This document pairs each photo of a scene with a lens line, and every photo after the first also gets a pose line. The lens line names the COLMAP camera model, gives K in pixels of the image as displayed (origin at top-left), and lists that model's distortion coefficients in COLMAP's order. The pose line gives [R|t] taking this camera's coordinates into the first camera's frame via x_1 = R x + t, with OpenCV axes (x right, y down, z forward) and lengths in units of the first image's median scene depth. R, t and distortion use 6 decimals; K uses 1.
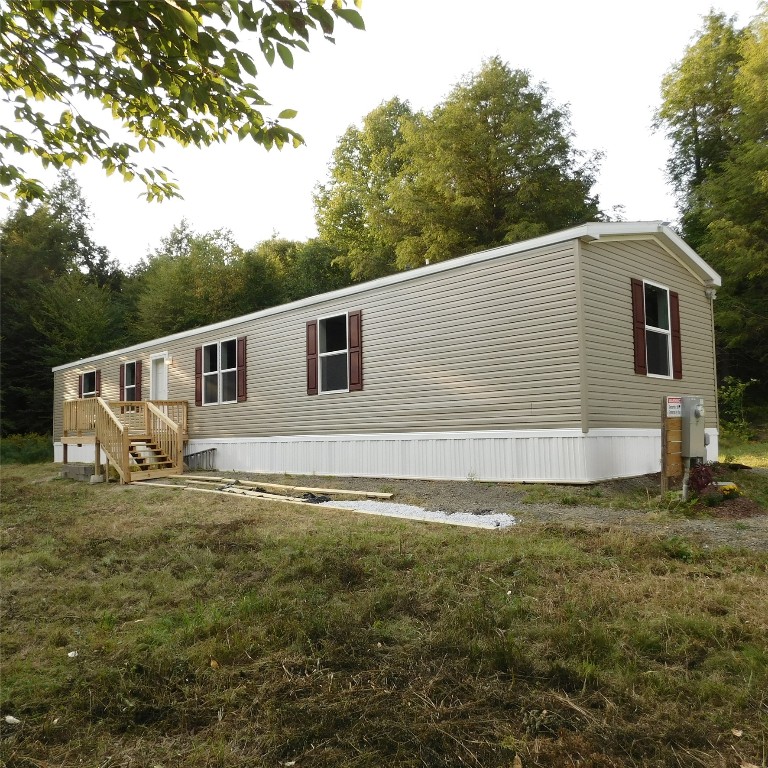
lens RADIAL K [[638.4, 0, 384.0], [0, 638.4, 384.0], [0, 0, 1]] dist [-0.112075, -0.000807]
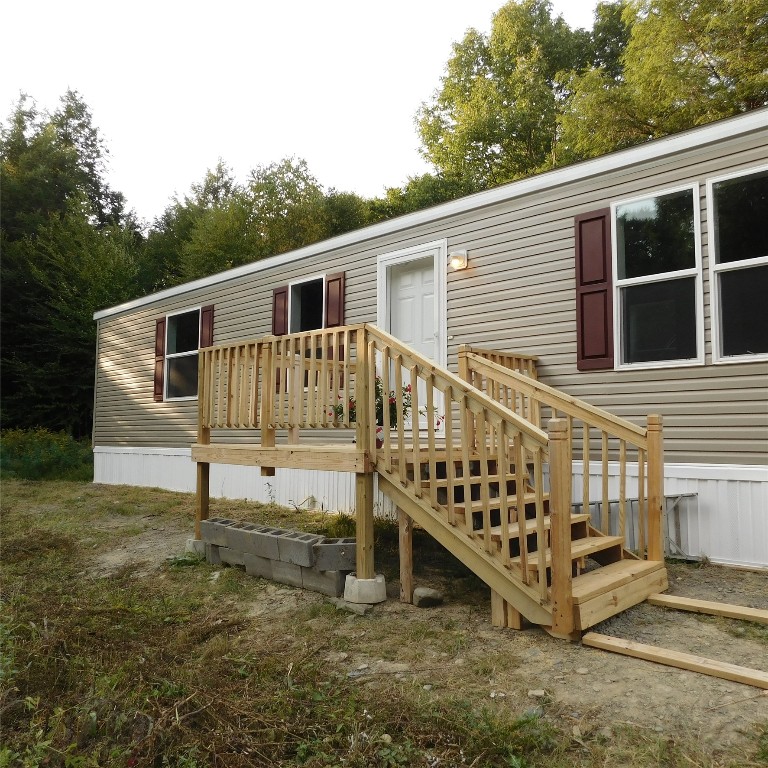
lens RADIAL K [[646.2, 0, 384.0], [0, 646.2, 384.0], [0, 0, 1]] dist [-0.044674, -0.067883]
pose [[0.999509, 0.025047, 0.018804, -0.127687], [-0.025068, 0.999685, 0.000906, 0.013730], [-0.018775, -0.001377, 0.999823, 0.189432]]
